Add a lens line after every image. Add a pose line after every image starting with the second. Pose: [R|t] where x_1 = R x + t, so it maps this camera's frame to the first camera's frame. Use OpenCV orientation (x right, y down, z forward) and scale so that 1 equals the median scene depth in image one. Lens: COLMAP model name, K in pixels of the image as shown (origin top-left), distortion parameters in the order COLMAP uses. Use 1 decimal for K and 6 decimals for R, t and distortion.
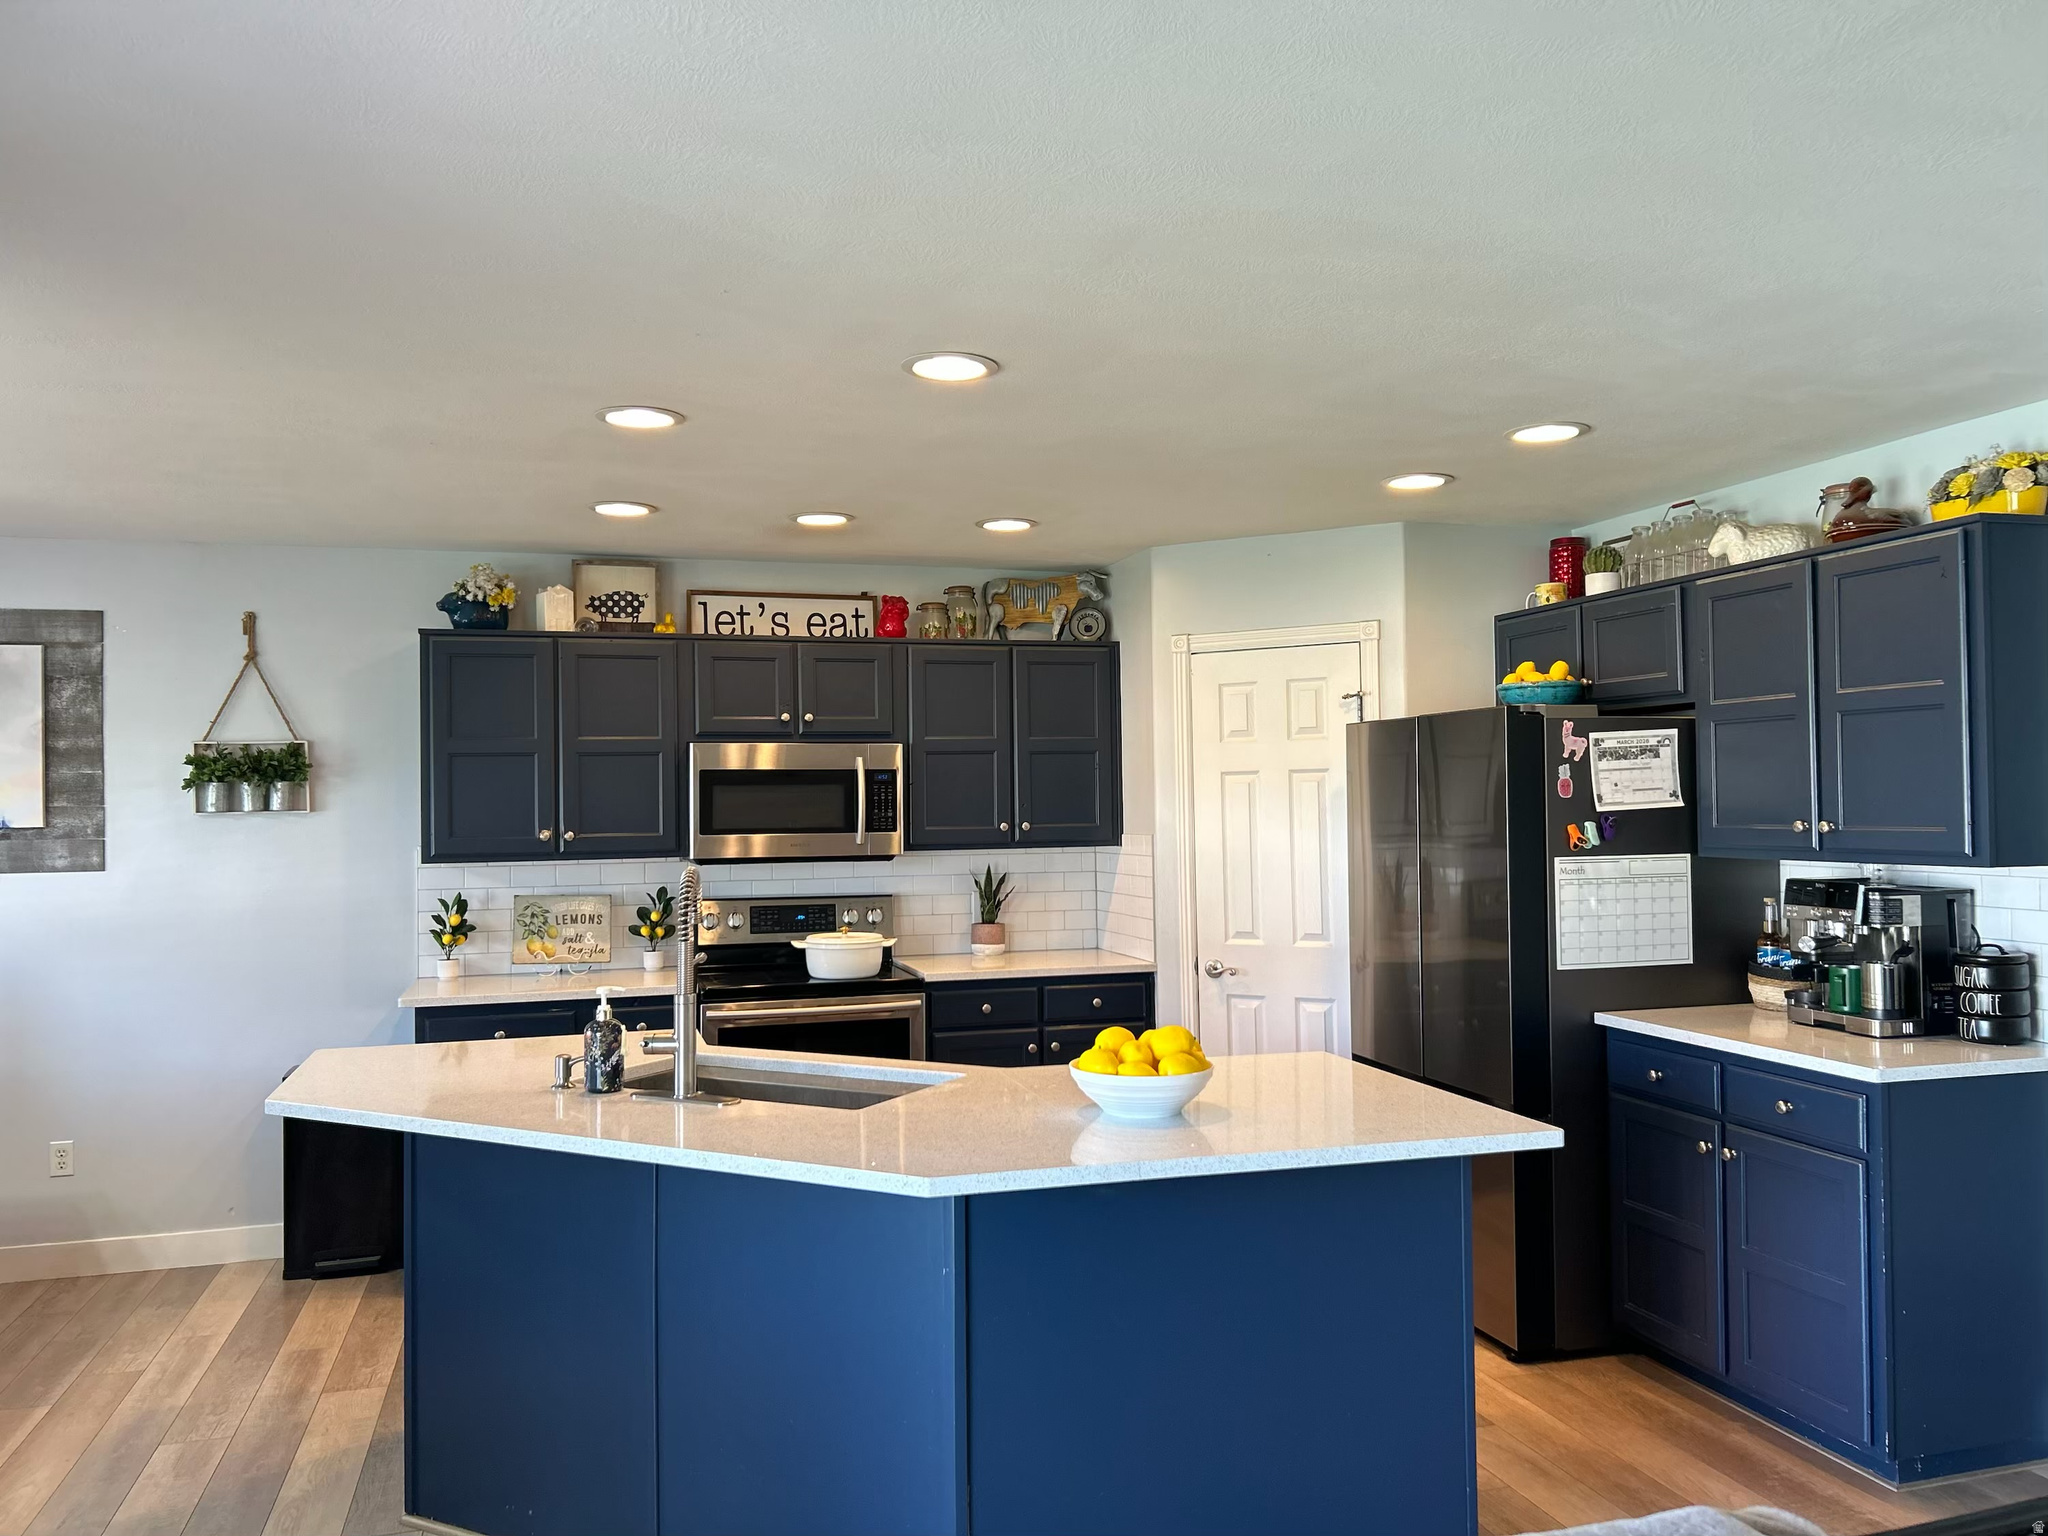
lens RADIAL K [[1523.0, 0, 1030.4], [0, 1523.0, 757.7], [0, 0, 1]] dist [0.006006, -0.021540]
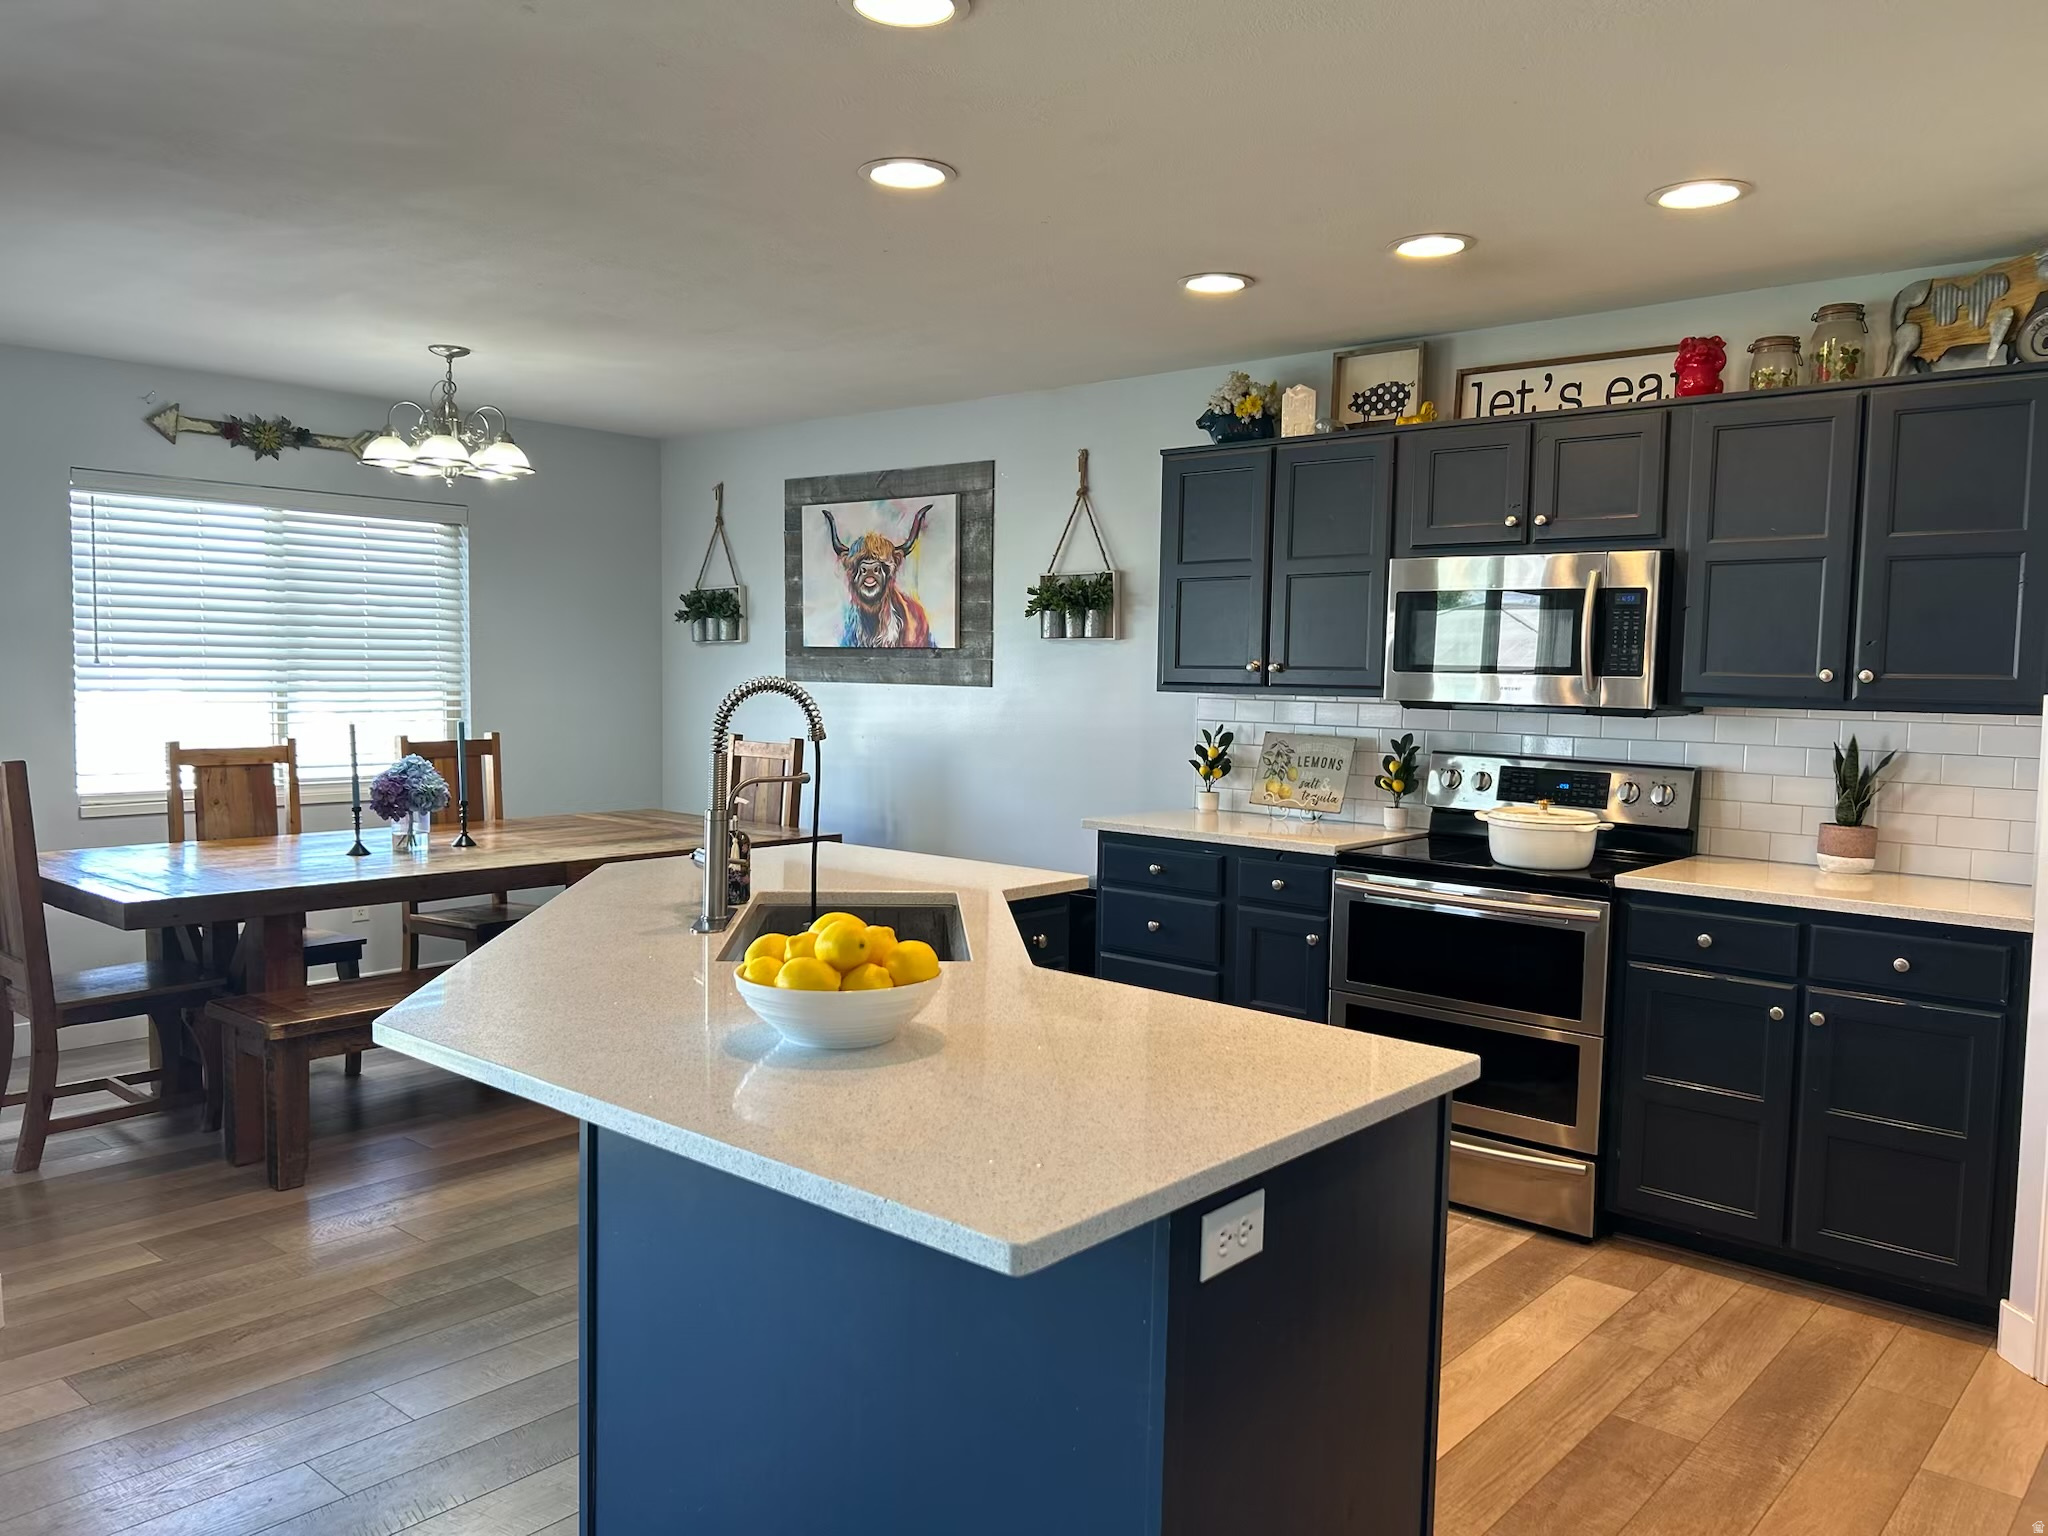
lens RADIAL K [[1523.0, 0, 1021.0], [0, 1523.0, 787.4], [0, 0, 1]] dist [0.006006, -0.021540]
pose [[0.511576, 0.092007, -0.854298, 0.375807], [0.002303, 0.994100, 0.108443, 0.022360], [0.859235, -0.057445, 0.508346, 0.385851]]
